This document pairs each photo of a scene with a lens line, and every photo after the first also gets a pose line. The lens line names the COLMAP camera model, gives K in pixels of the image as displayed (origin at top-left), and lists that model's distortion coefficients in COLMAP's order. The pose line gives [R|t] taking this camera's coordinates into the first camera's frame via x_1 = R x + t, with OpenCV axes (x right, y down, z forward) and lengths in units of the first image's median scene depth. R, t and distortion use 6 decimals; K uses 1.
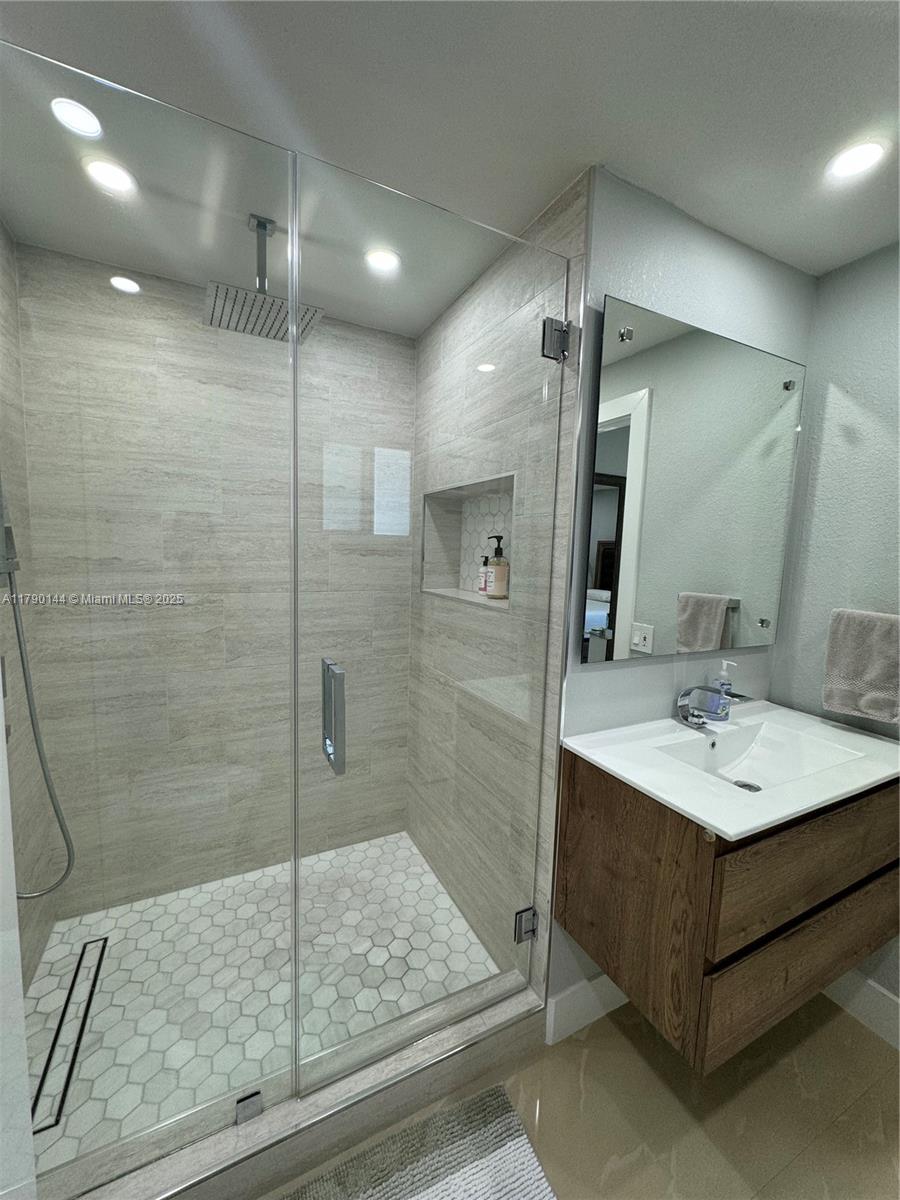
lens RADIAL K [[476.5, 0, 449.3], [0, 476.5, 600.6], [0, 0, 1]] dist [0.000840, -0.000119]
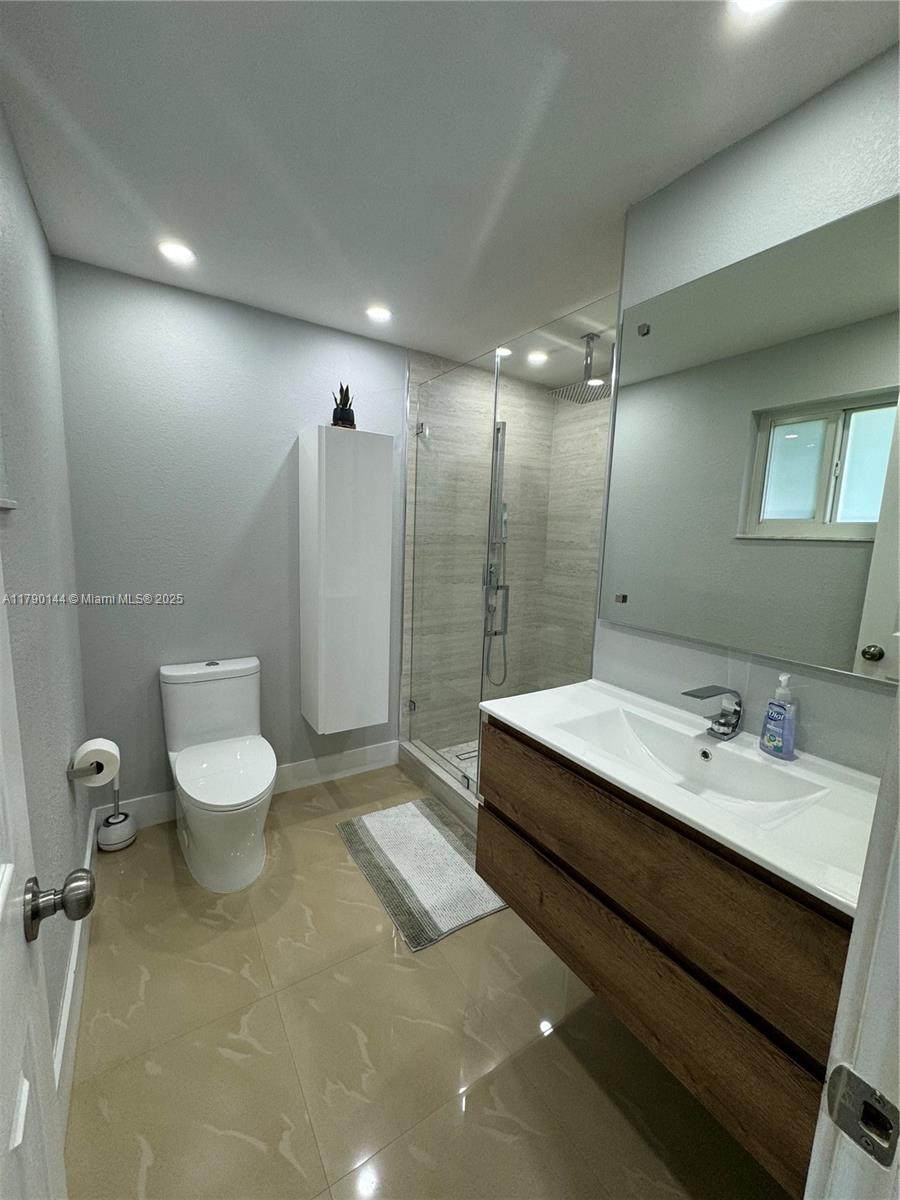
lens RADIAL K [[476.5, 0, 447.2], [0, 476.5, 598.1], [0, 0, 1]] dist [0.000840, -0.000119]
pose [[0.103972, 0.112071, -0.988246, 1.066725], [-0.135057, 0.986018, 0.097609, 0.009991], [0.985368, 0.123321, 0.117654, 0.349988]]
